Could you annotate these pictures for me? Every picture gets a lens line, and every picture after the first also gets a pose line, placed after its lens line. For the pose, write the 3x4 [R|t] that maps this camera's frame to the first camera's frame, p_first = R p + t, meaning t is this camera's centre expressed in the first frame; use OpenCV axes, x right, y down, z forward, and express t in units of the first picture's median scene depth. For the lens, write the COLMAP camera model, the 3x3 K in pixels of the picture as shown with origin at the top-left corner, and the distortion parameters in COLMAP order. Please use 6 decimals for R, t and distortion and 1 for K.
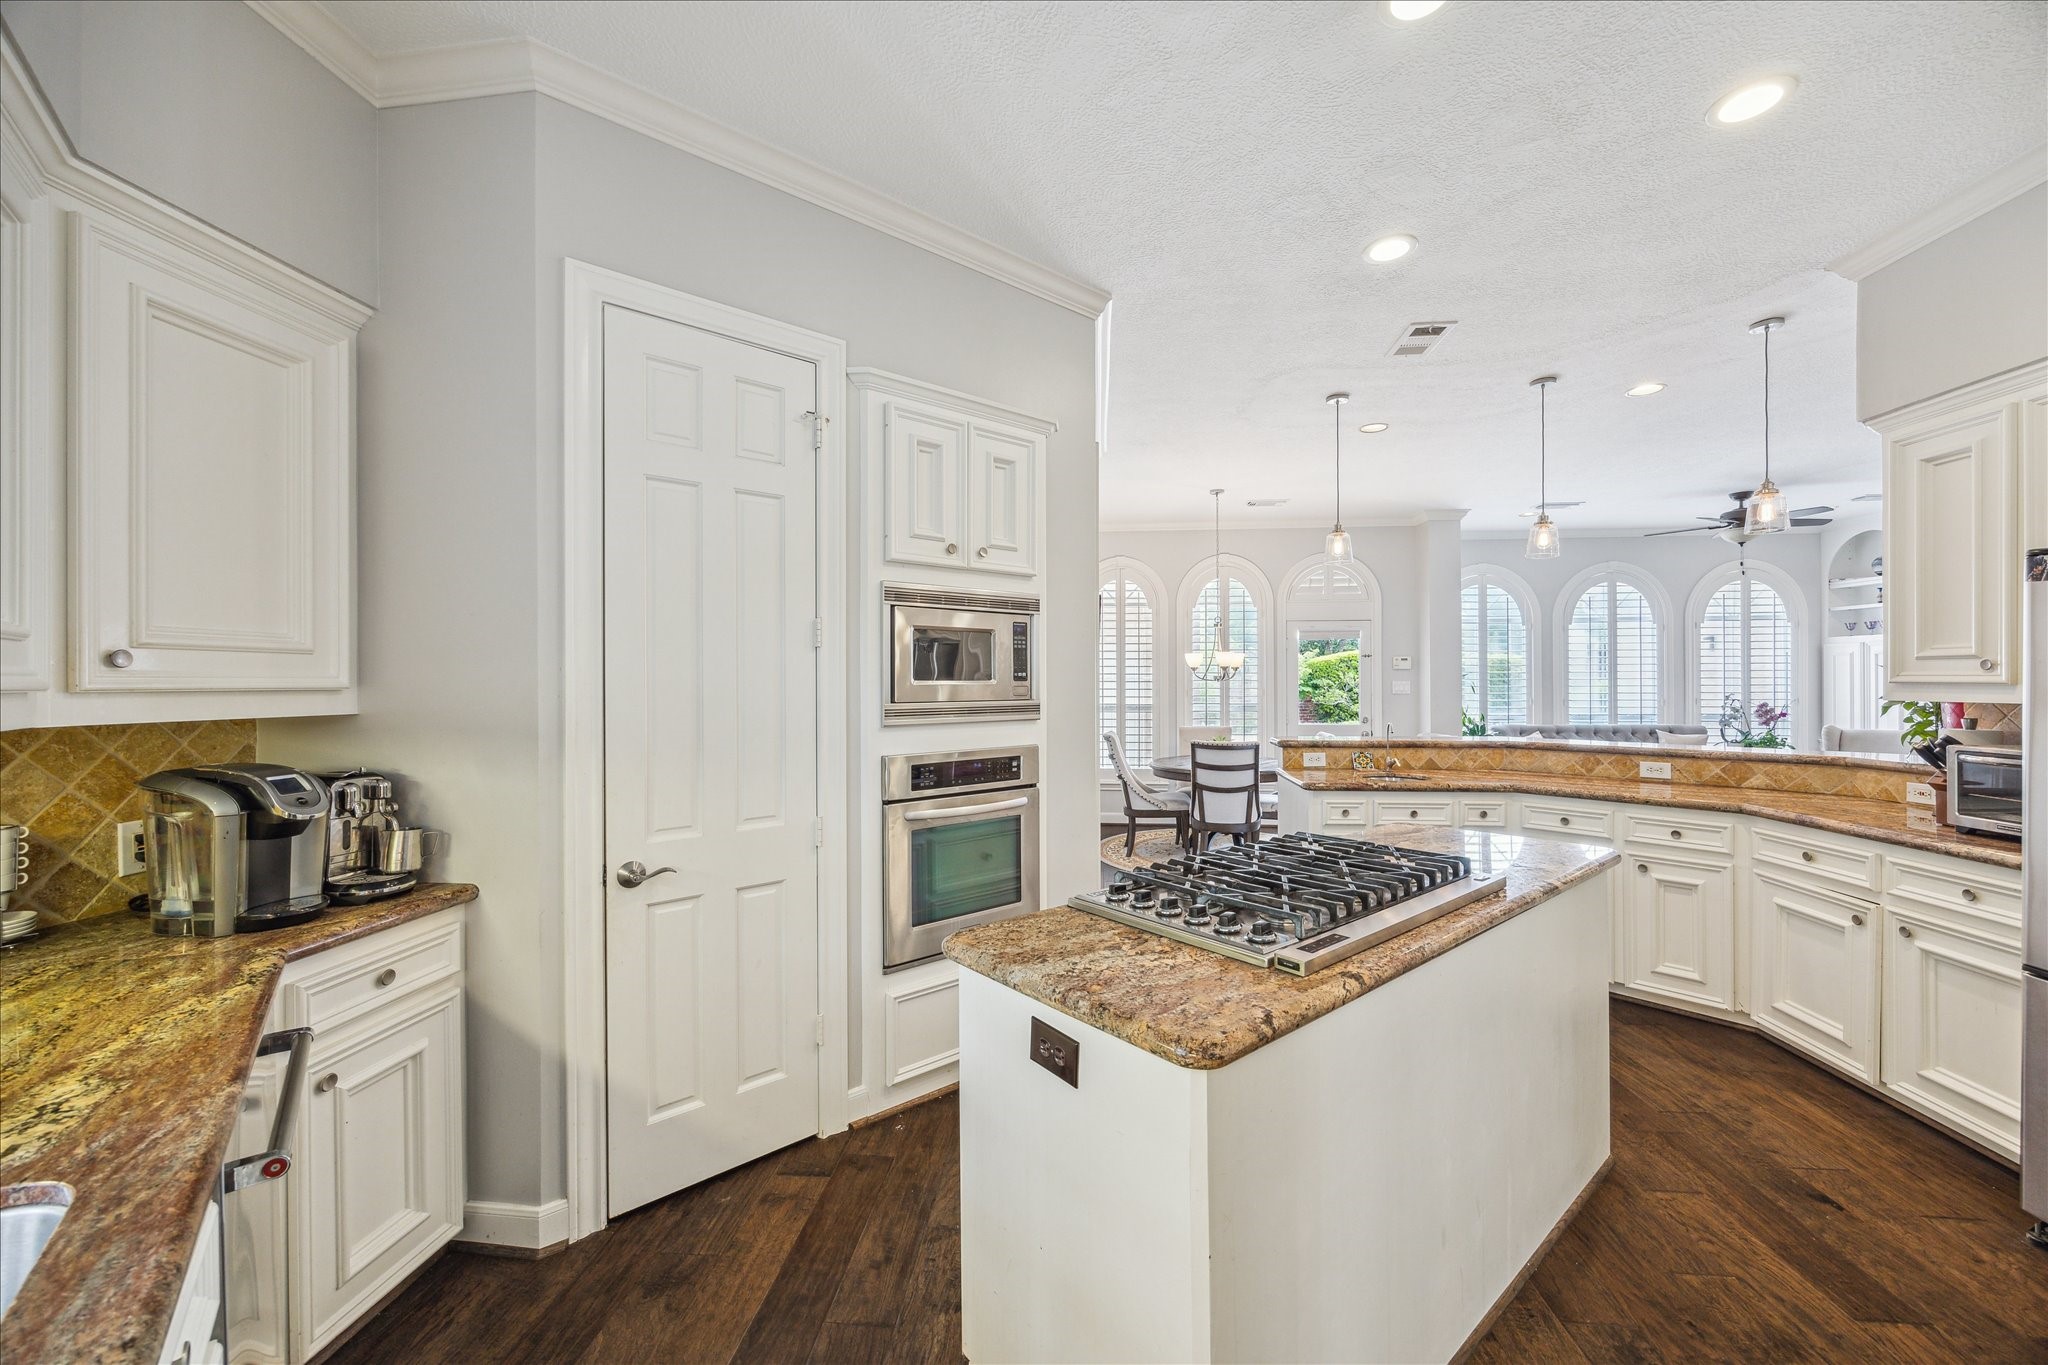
lens RADIAL K [[780.1, 0, 1035.7], [0, 780.1, 665.7], [0, 0, 1]] dist [-0.000723, -0.000125]
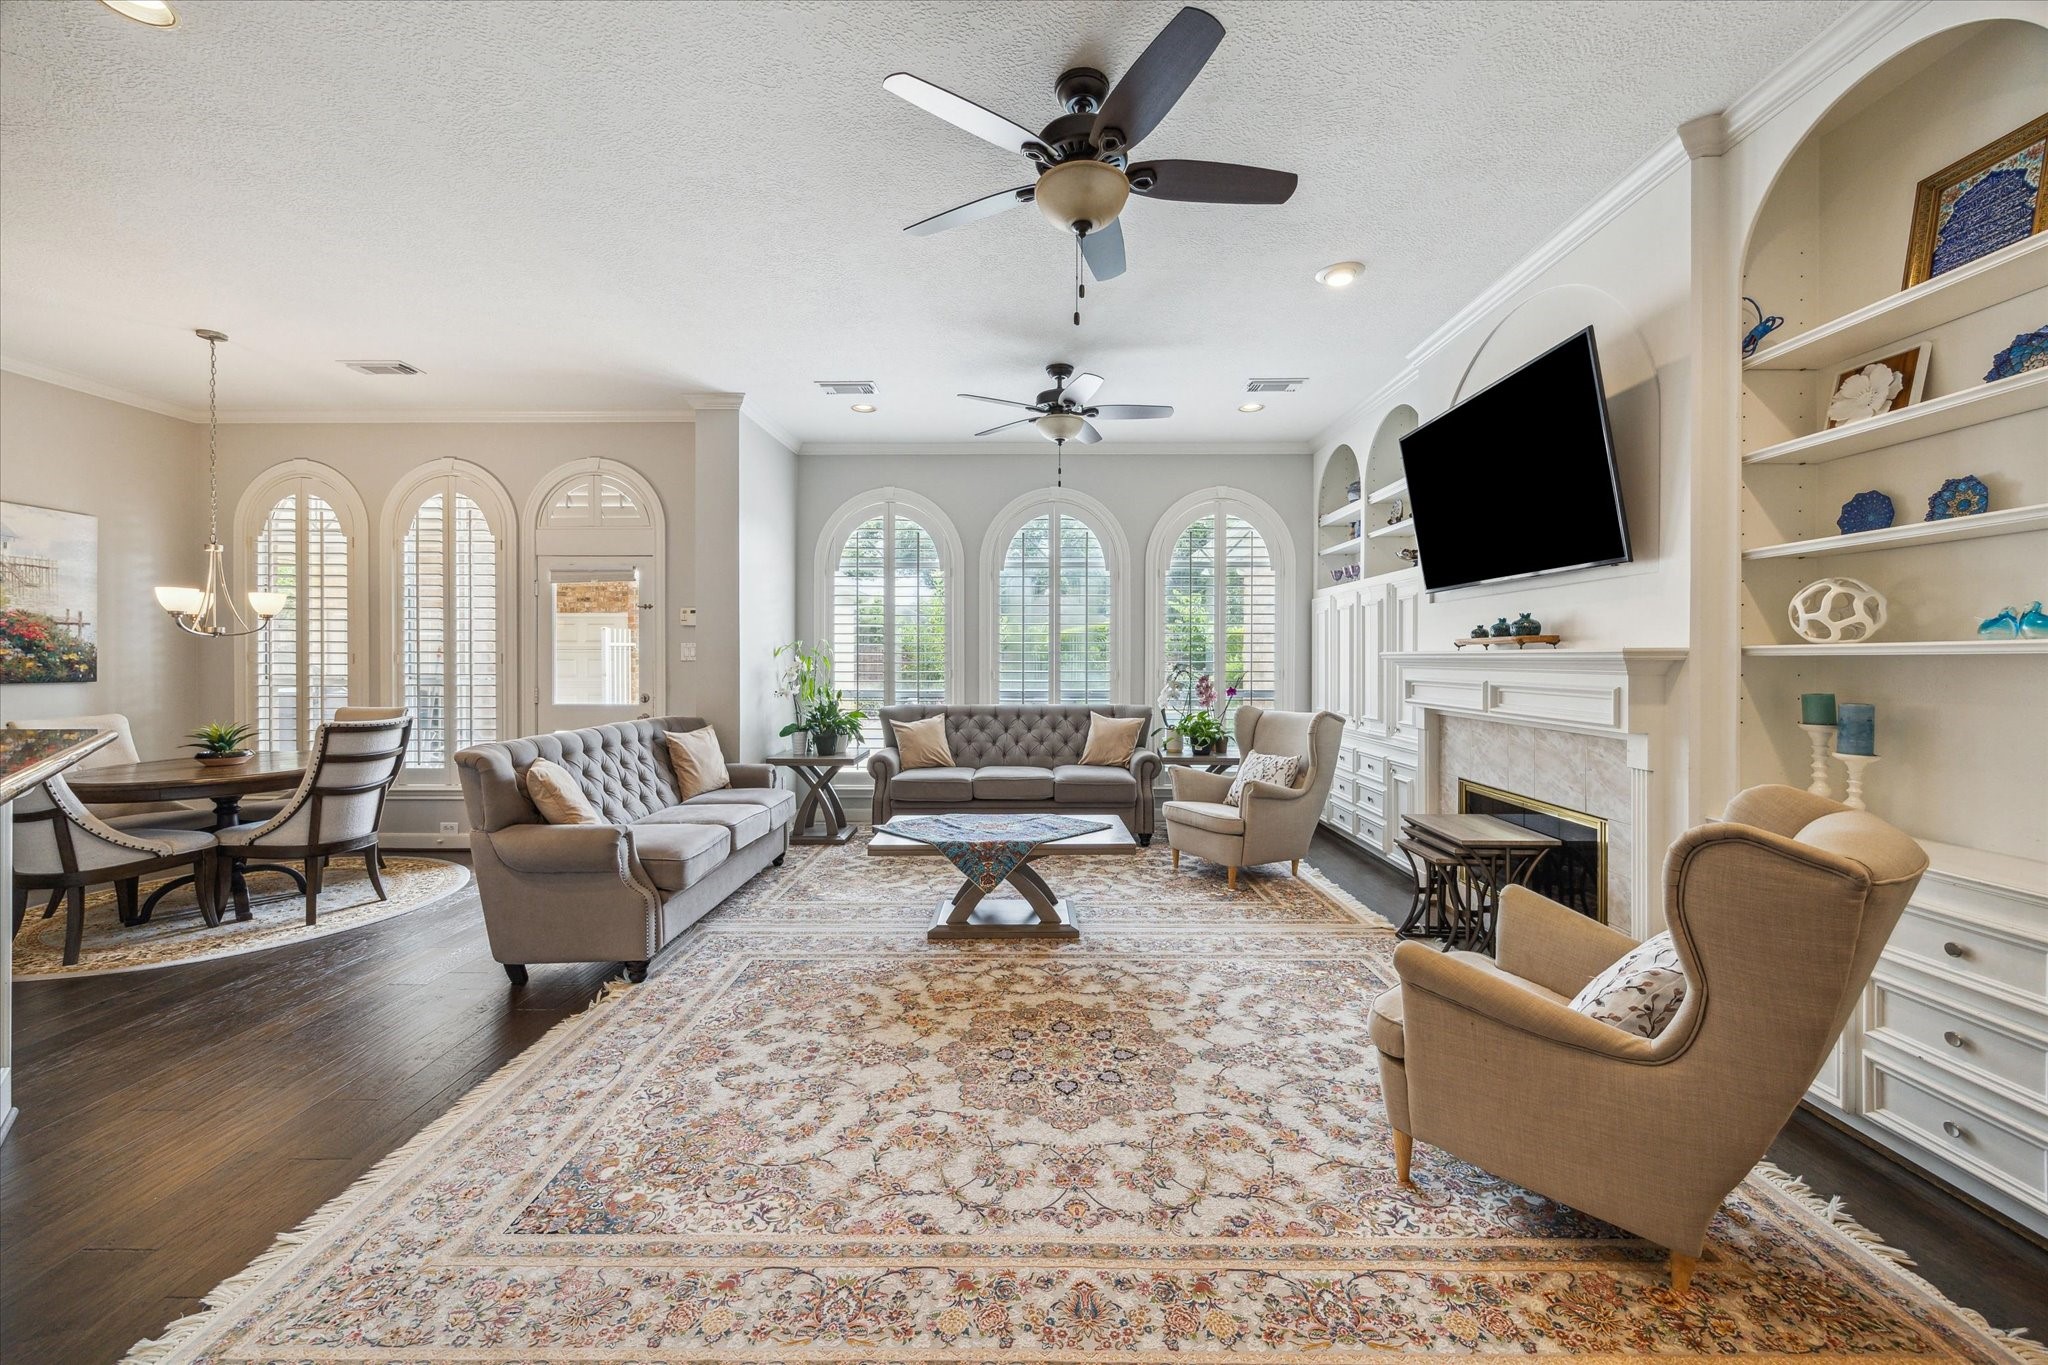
lens RADIAL K [[780.1, 0, 1035.7], [0, 780.1, 665.7], [0, 0, 1]] dist [-0.000723, -0.000125]
pose [[0.998471, 0.006021, 0.054947, 0.695327], [-0.006647, 0.999915, 0.011204, 0.030575], [-0.054875, -0.011552, 0.998426, 0.252111]]
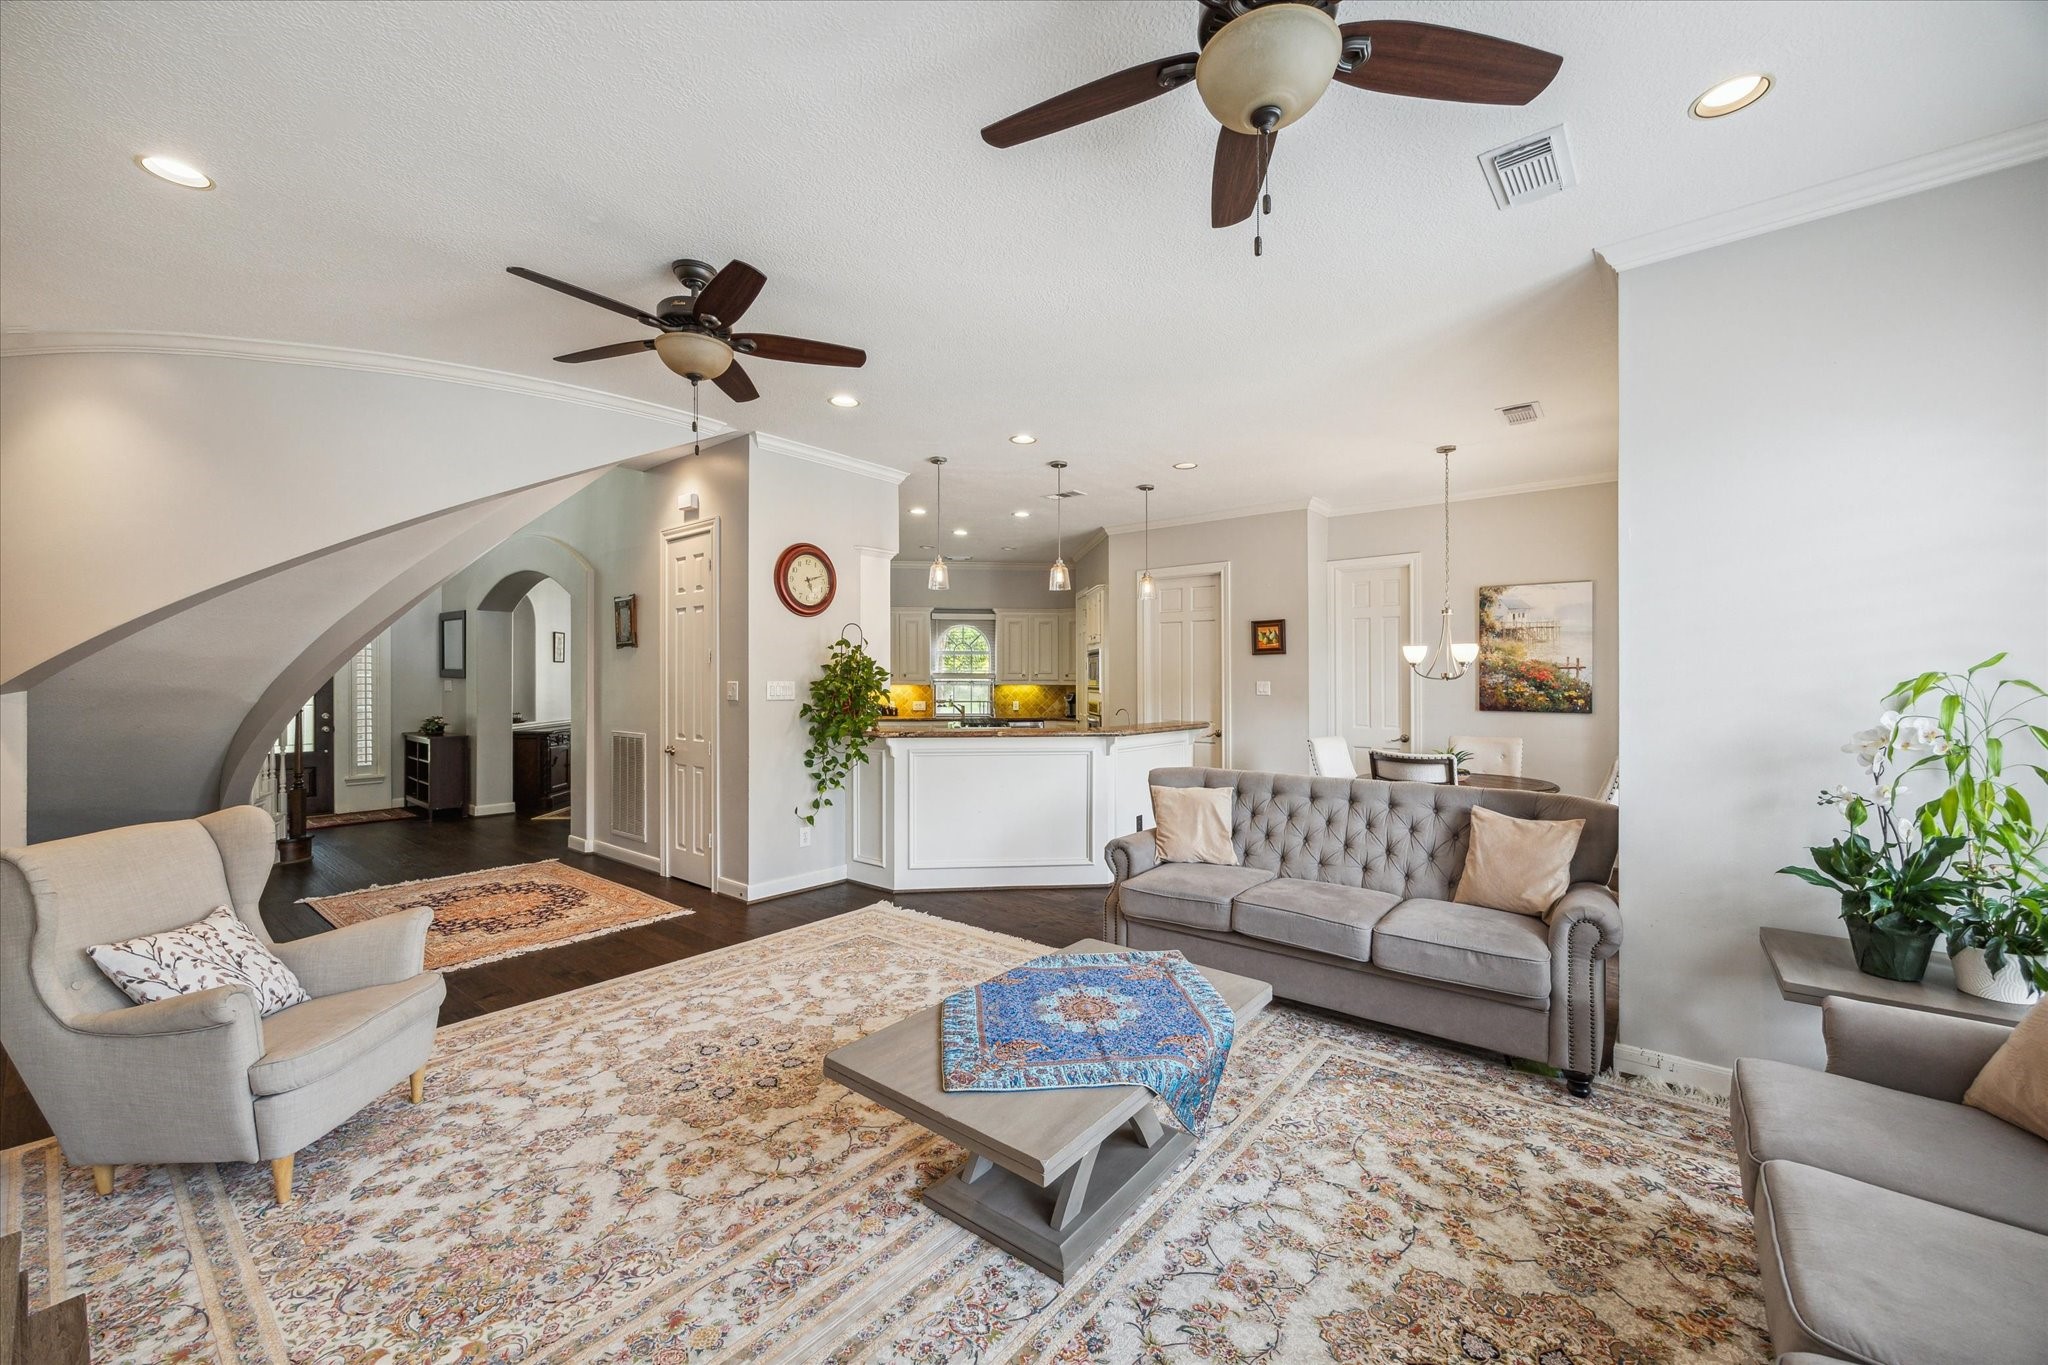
lens RADIAL K [[782.3, 0, 1011.0], [0, 782.3, 679.5], [0, 0, 1]] dist [0.000612, -0.000016]
pose [[-0.583604, 0.008101, -0.811998, 0.940625], [0.007779, 0.999960, 0.004386, 0.014290], [0.812001, -0.003757, -0.583643, 0.874776]]
